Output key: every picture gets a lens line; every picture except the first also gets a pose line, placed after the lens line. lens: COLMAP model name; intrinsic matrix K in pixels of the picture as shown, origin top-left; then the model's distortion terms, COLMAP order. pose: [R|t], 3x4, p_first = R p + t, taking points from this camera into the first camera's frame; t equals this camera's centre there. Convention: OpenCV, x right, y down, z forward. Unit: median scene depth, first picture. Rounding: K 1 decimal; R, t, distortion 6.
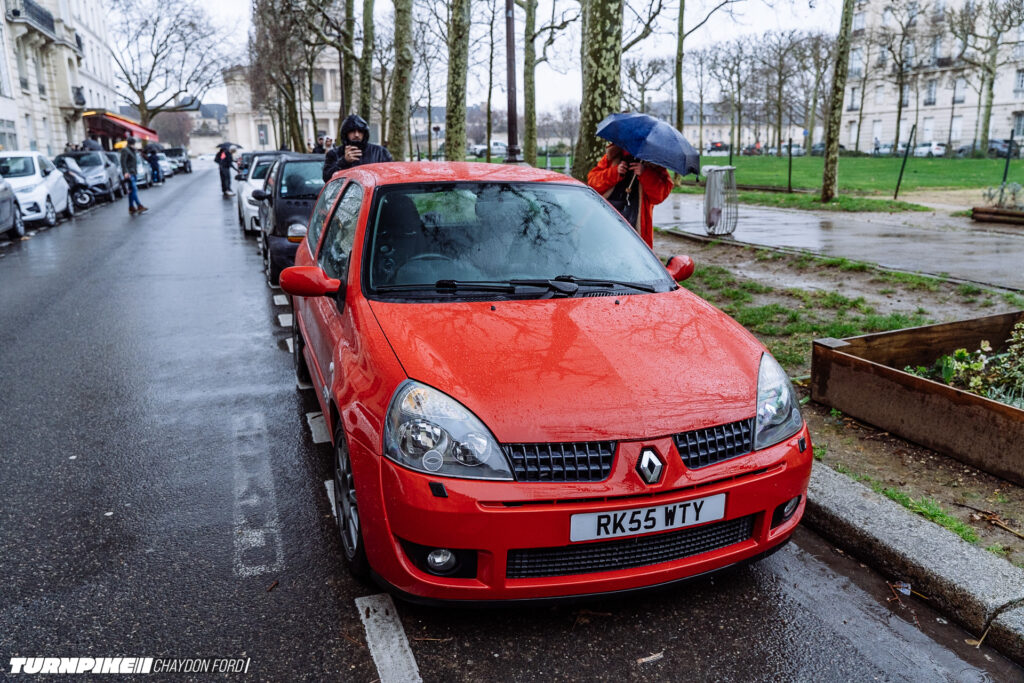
lens RADIAL K [[816.4, 0, 512.5], [0, 816.4, 339.5], [0, 0, 1]] dist [0.016182, -0.007456]
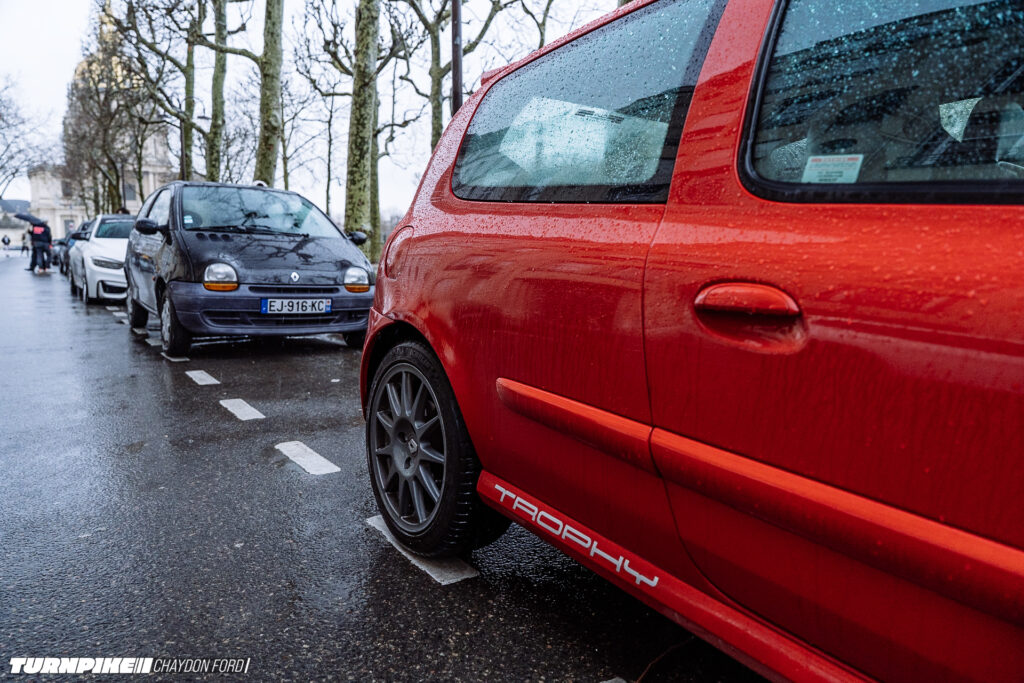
lens RADIAL K [[709.4, 0, 511.4], [0, 709.4, 337.5], [0, 0, 1]] dist [0.003336, -0.002910]
pose [[0.964233, -0.007903, 0.264939, -0.066202], [0.037404, 0.993610, -0.106489, -0.004347], [-0.262404, 0.112590, 0.958367, 0.139275]]
